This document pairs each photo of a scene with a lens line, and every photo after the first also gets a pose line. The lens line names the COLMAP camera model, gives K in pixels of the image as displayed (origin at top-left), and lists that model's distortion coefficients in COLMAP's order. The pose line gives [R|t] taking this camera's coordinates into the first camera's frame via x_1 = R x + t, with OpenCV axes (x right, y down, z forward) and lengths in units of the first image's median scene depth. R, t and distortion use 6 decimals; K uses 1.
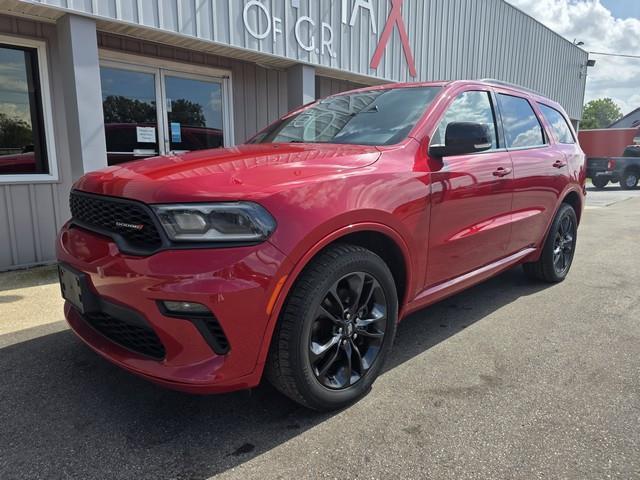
lens RADIAL K [[441.2, 0, 315.6], [0, 441.2, 238.8], [0, 0, 1]] dist [0.051284, -0.050230]
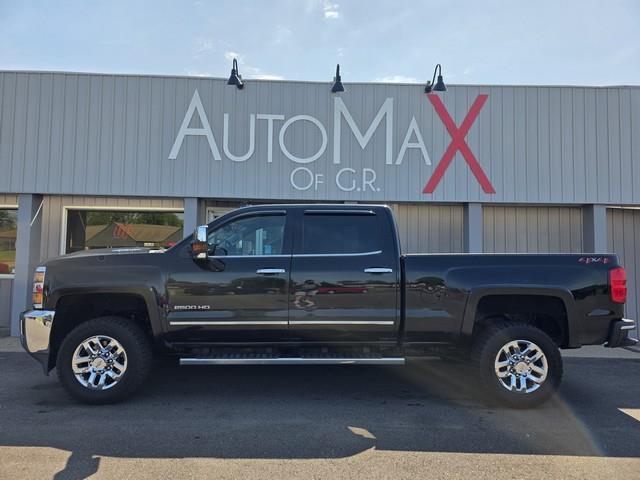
lens RADIAL K [[441.2, 0, 319.7], [0, 441.2, 233.8], [0, 0, 1]] dist [0.051284, -0.050230]
pose [[0.719265, -0.028502, -0.694151, 0.879856], [-0.131295, 0.975577, -0.176102, -0.055277], [0.682216, 0.217802, 0.697956, 0.046389]]
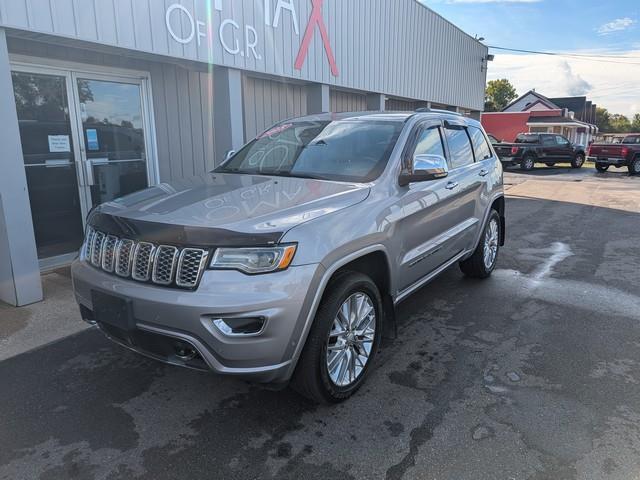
lens RADIAL K [[473.3, 0, 337.1], [0, 473.3, 238.4], [0, 0, 1]] dist [0.009681, -0.005767]
pose [[0.972122, -0.049622, 0.229166, -0.056606], [0.041488, 0.998331, 0.040181, -0.053162], [-0.230777, -0.029554, 0.972558, -0.082239]]
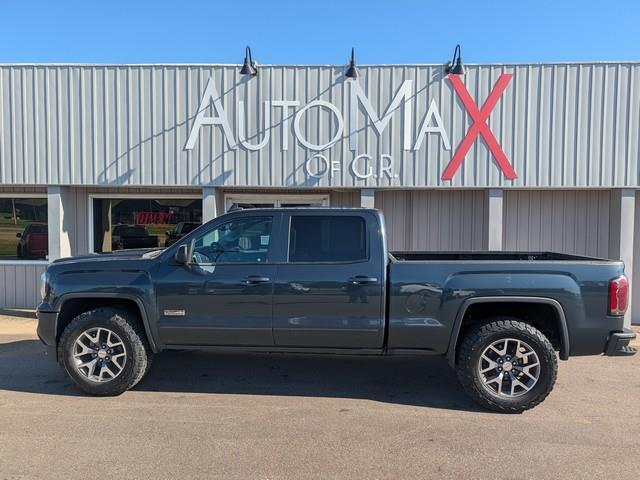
lens RADIAL K [[475.8, 0, 322.1], [0, 475.8, 245.4], [0, 0, 1]] dist [0.000851, 0.006863]
pose [[0.670827, 0.033447, -0.740859, 0.993305], [-0.133079, 0.988196, -0.075886, -0.107293], [0.729576, 0.149499, 0.667360, -0.000754]]
